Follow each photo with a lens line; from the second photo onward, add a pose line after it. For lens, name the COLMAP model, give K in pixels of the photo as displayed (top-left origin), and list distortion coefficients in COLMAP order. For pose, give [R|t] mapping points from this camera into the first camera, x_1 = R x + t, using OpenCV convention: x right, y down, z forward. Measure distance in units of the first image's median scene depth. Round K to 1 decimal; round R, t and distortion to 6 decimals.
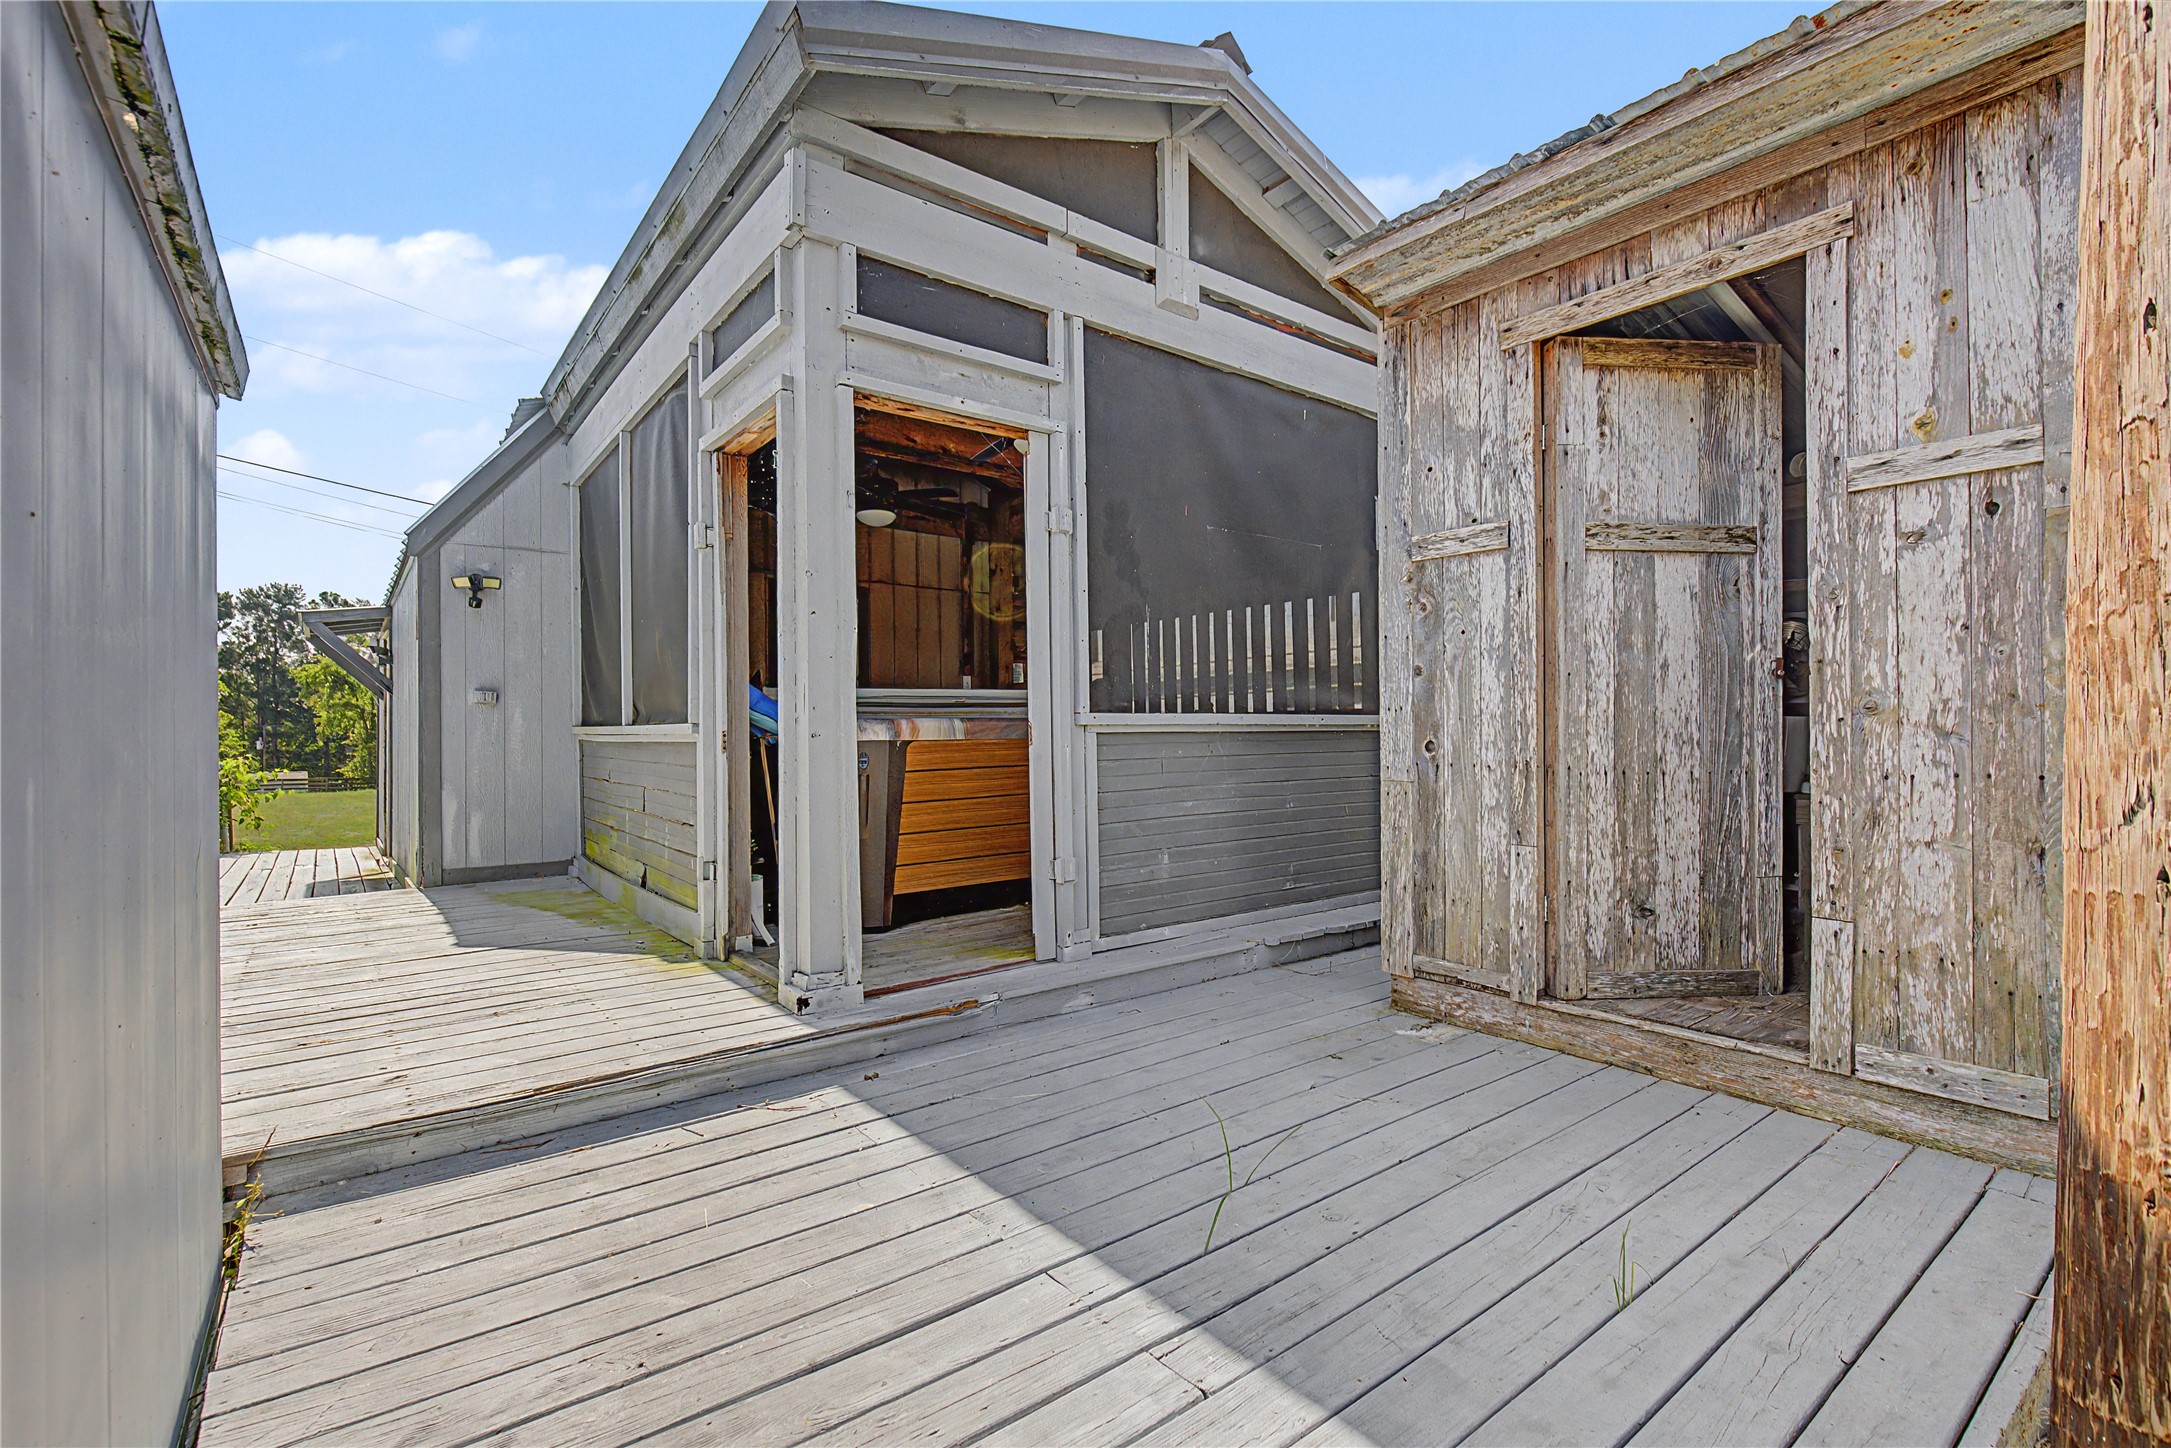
lens RADIAL K [[979.3, 0, 1094.1], [0, 979.3, 729.7], [0, 0, 1]] dist [-0.002974, 0.000876]
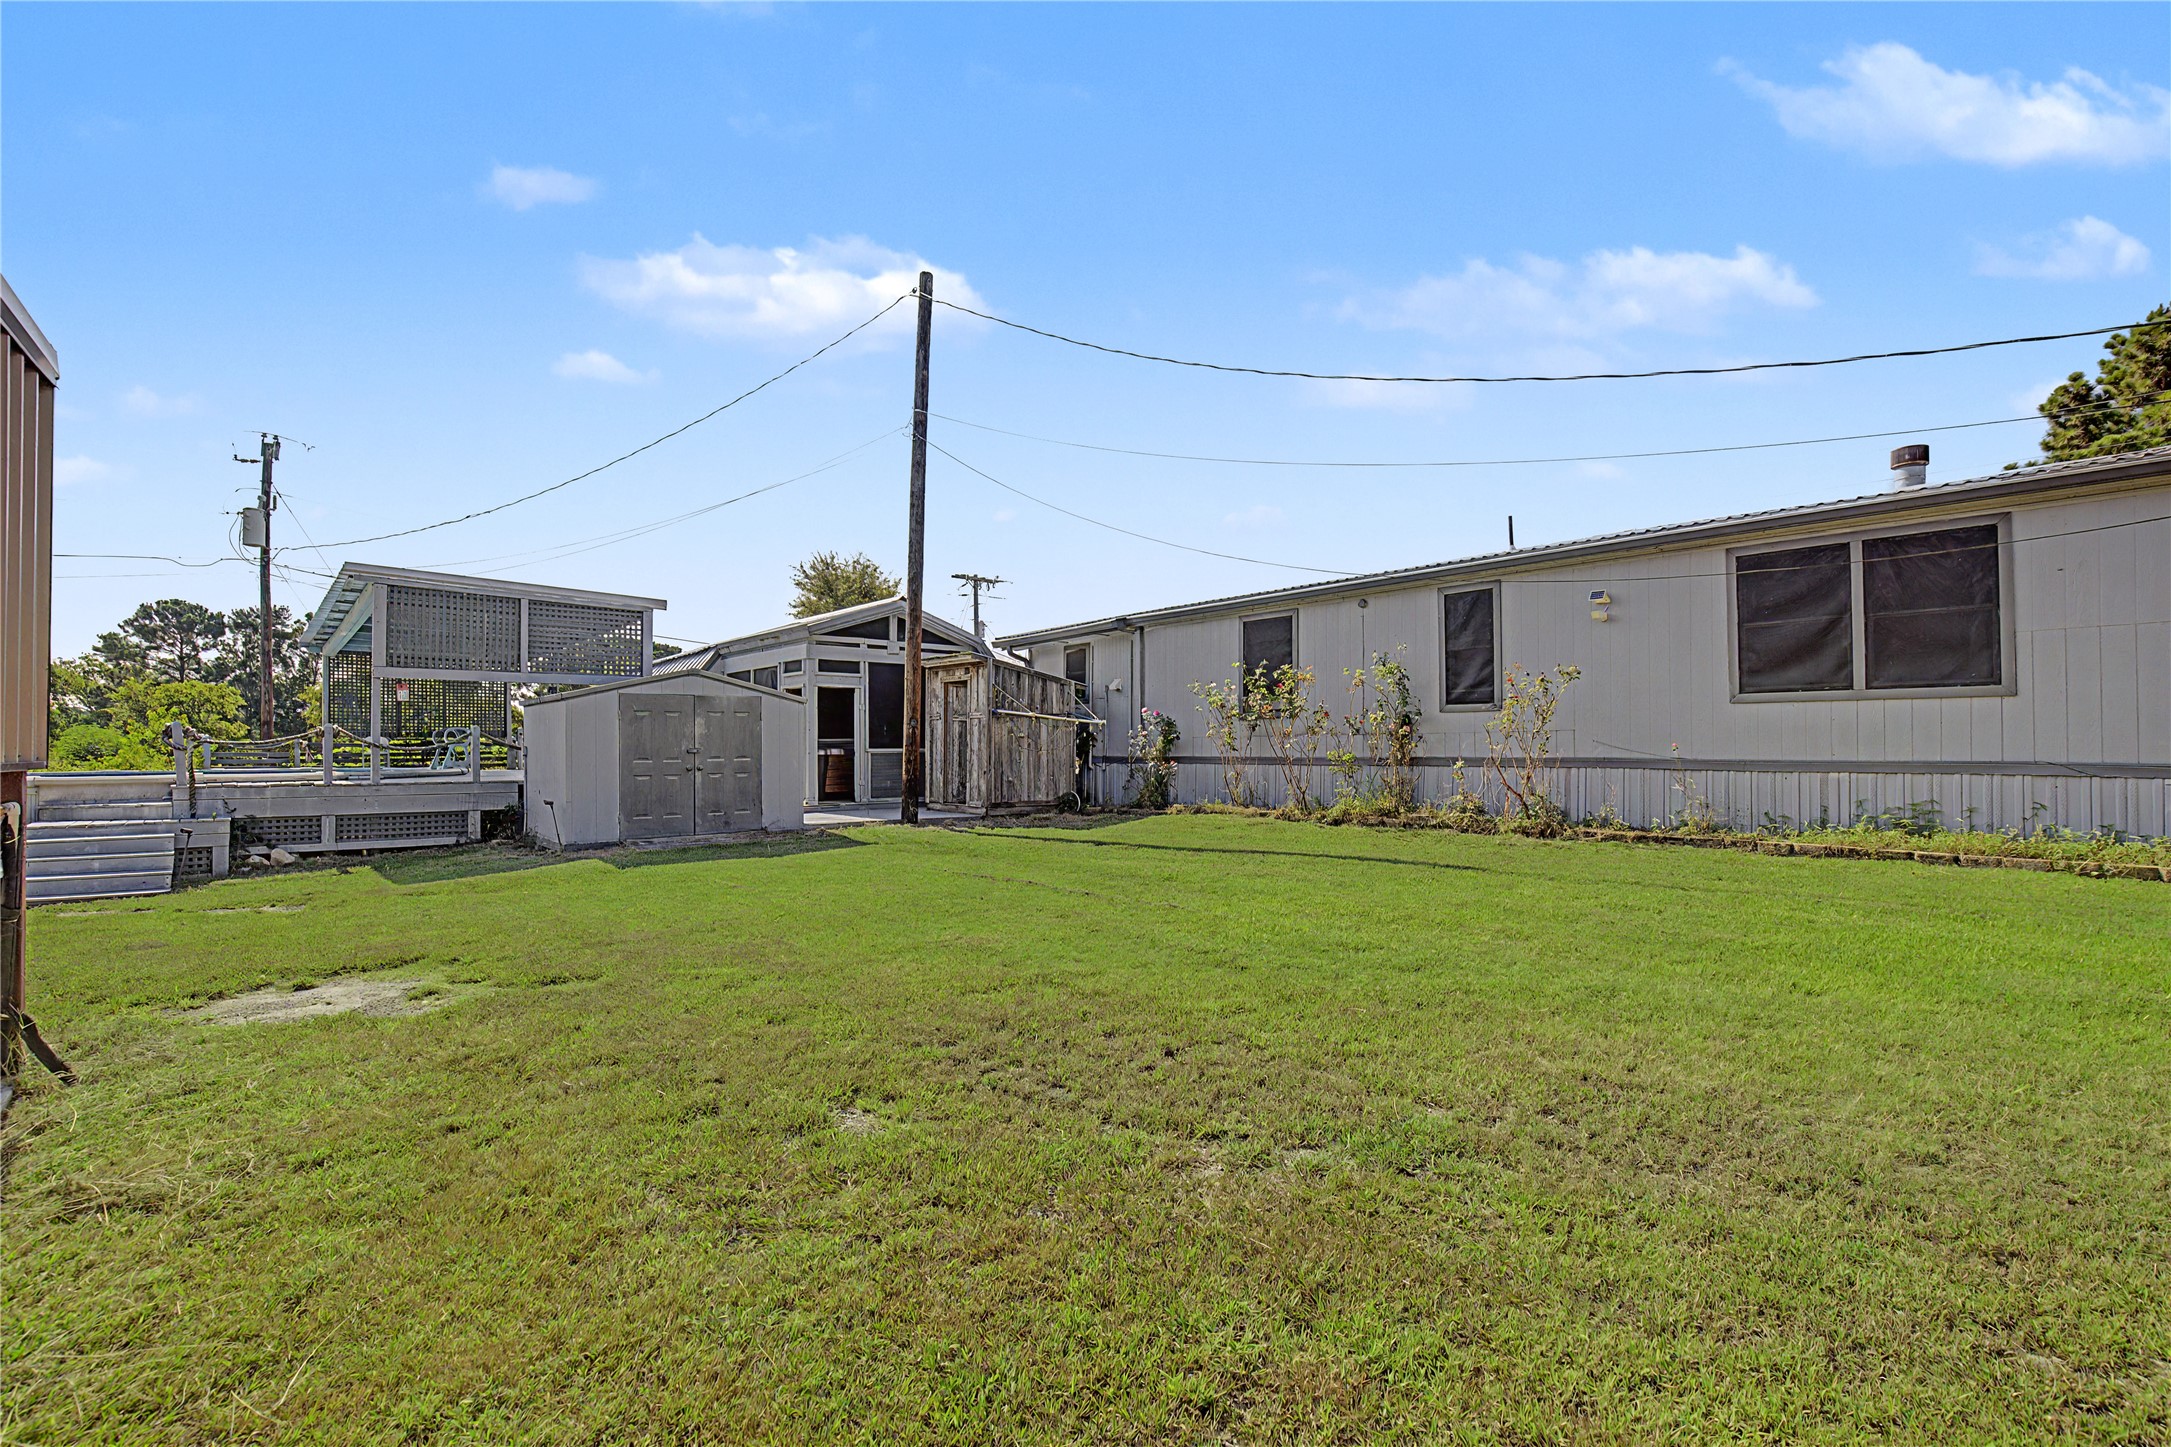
lens RADIAL K [[979.3, 0, 1083.8], [0, 979.3, 729.1], [0, 0, 1]] dist [-0.002974, 0.000876]
pose [[0.998975, 0.009399, 0.044280, 0.922671], [-0.008722, 0.999843, -0.015448, -0.053707], [-0.044418, 0.015046, 0.998900, -4.176315]]
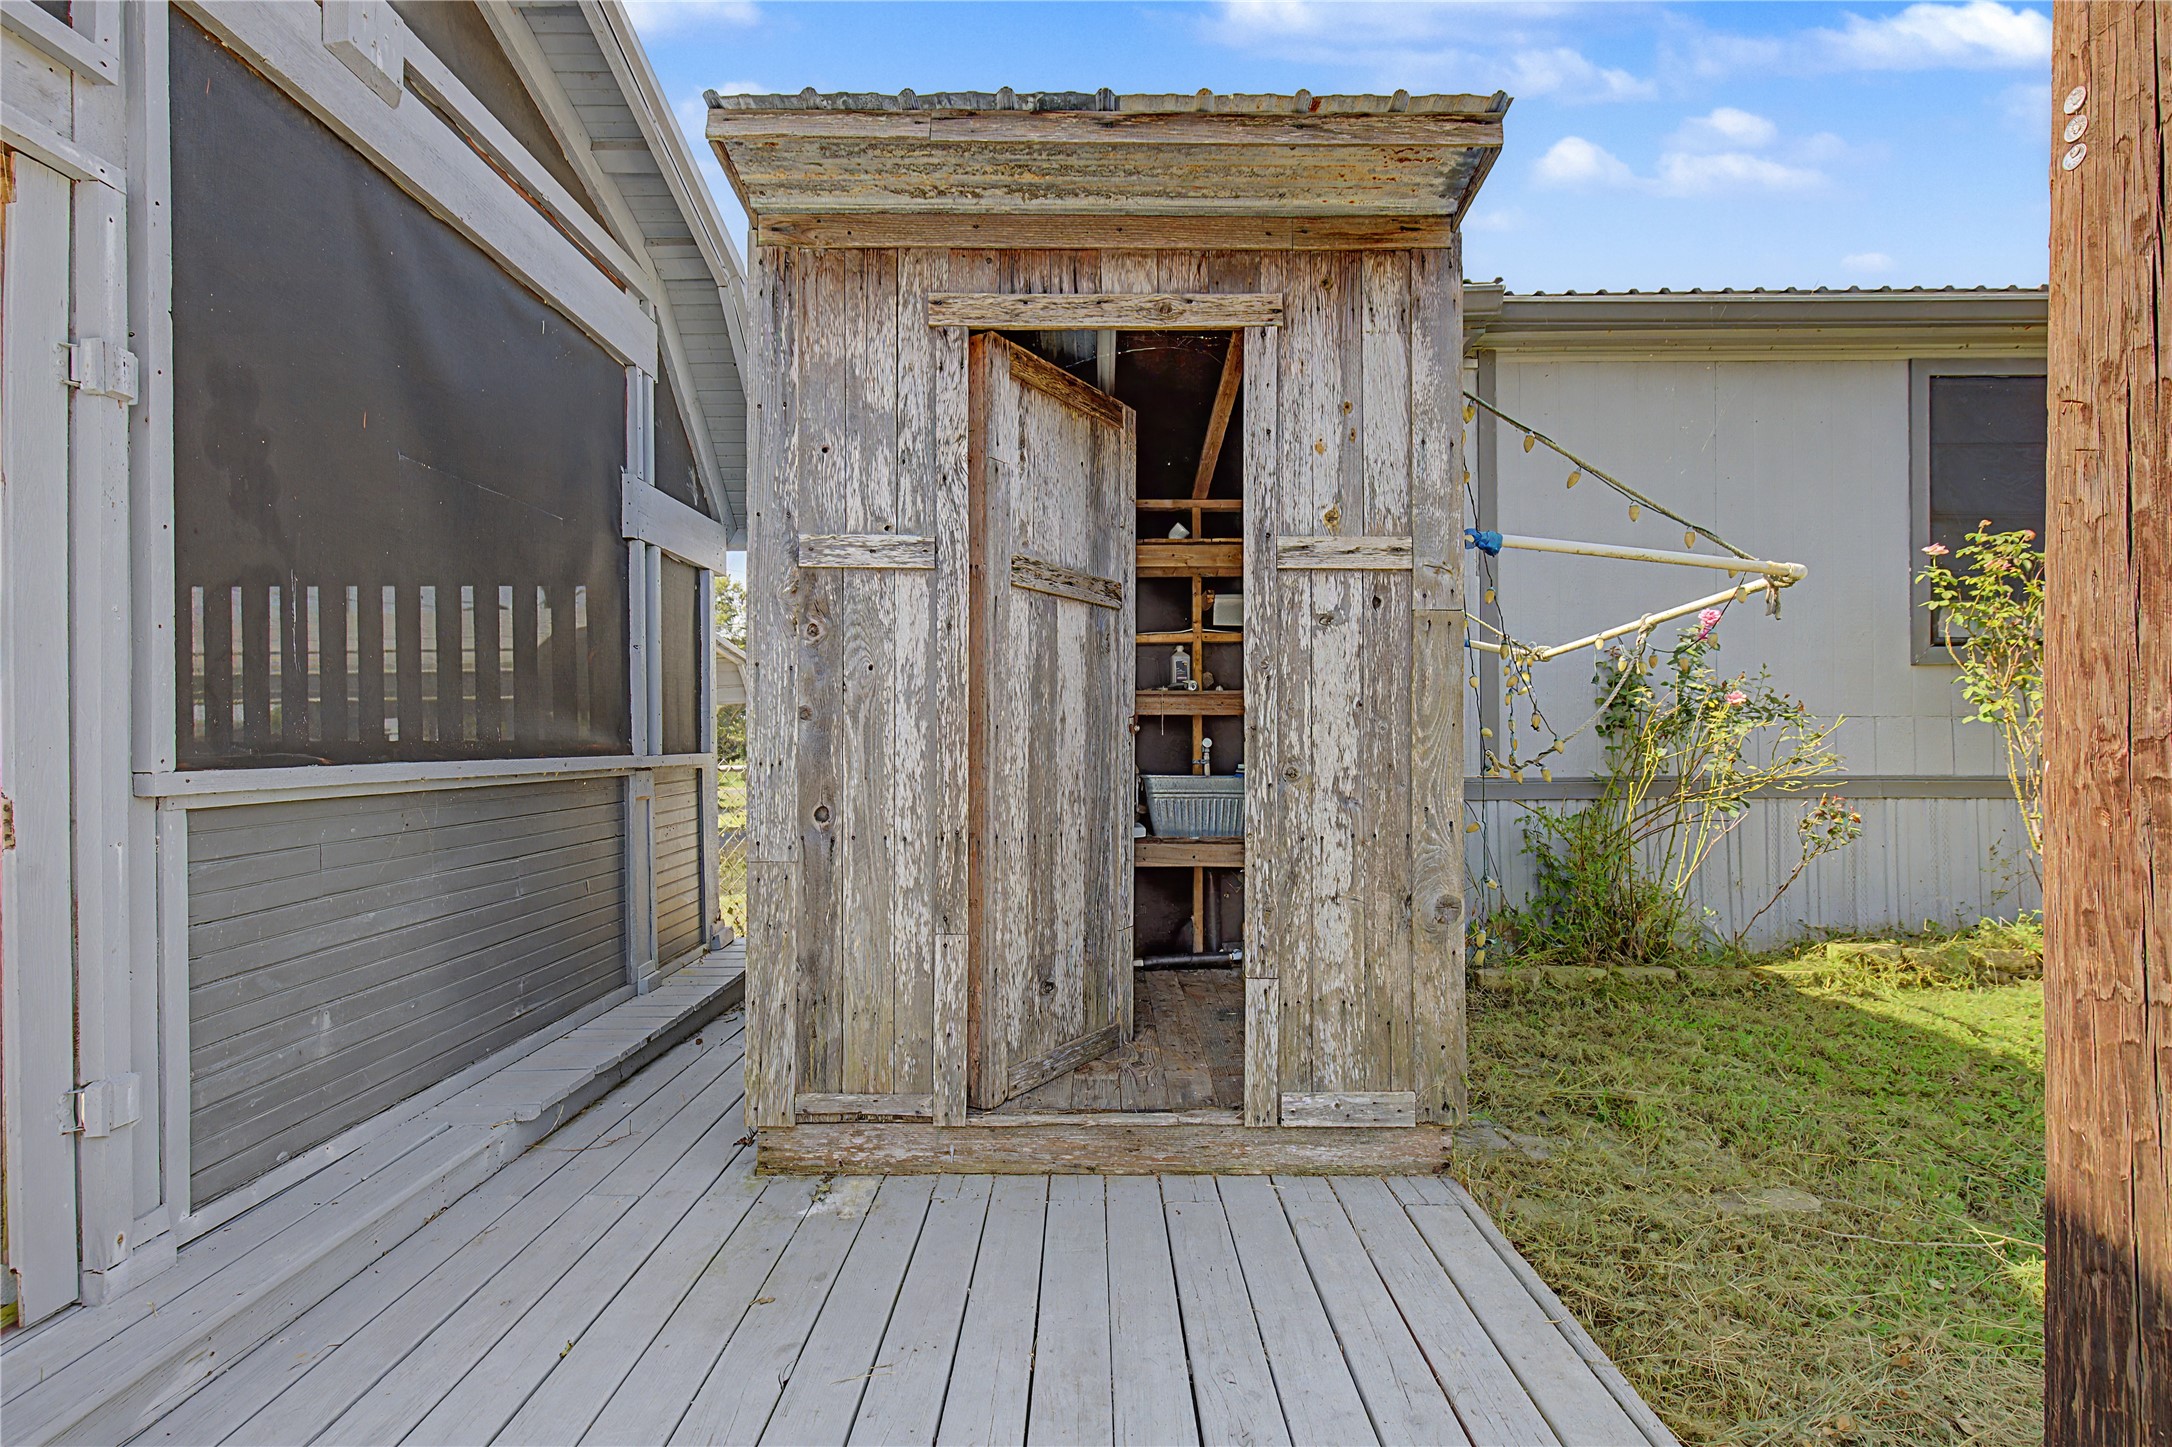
lens RADIAL K [[979.8, 0, 1101.3], [0, 979.8, 733.4], [0, 0, 1]] dist [-0.002974, 0.000876]
pose [[0.610574, 0.011690, 0.791873, -0.129193], [-0.005828, 0.999930, -0.010268, -0.039805], [-0.791938, 0.001654, 0.610599, 0.374143]]
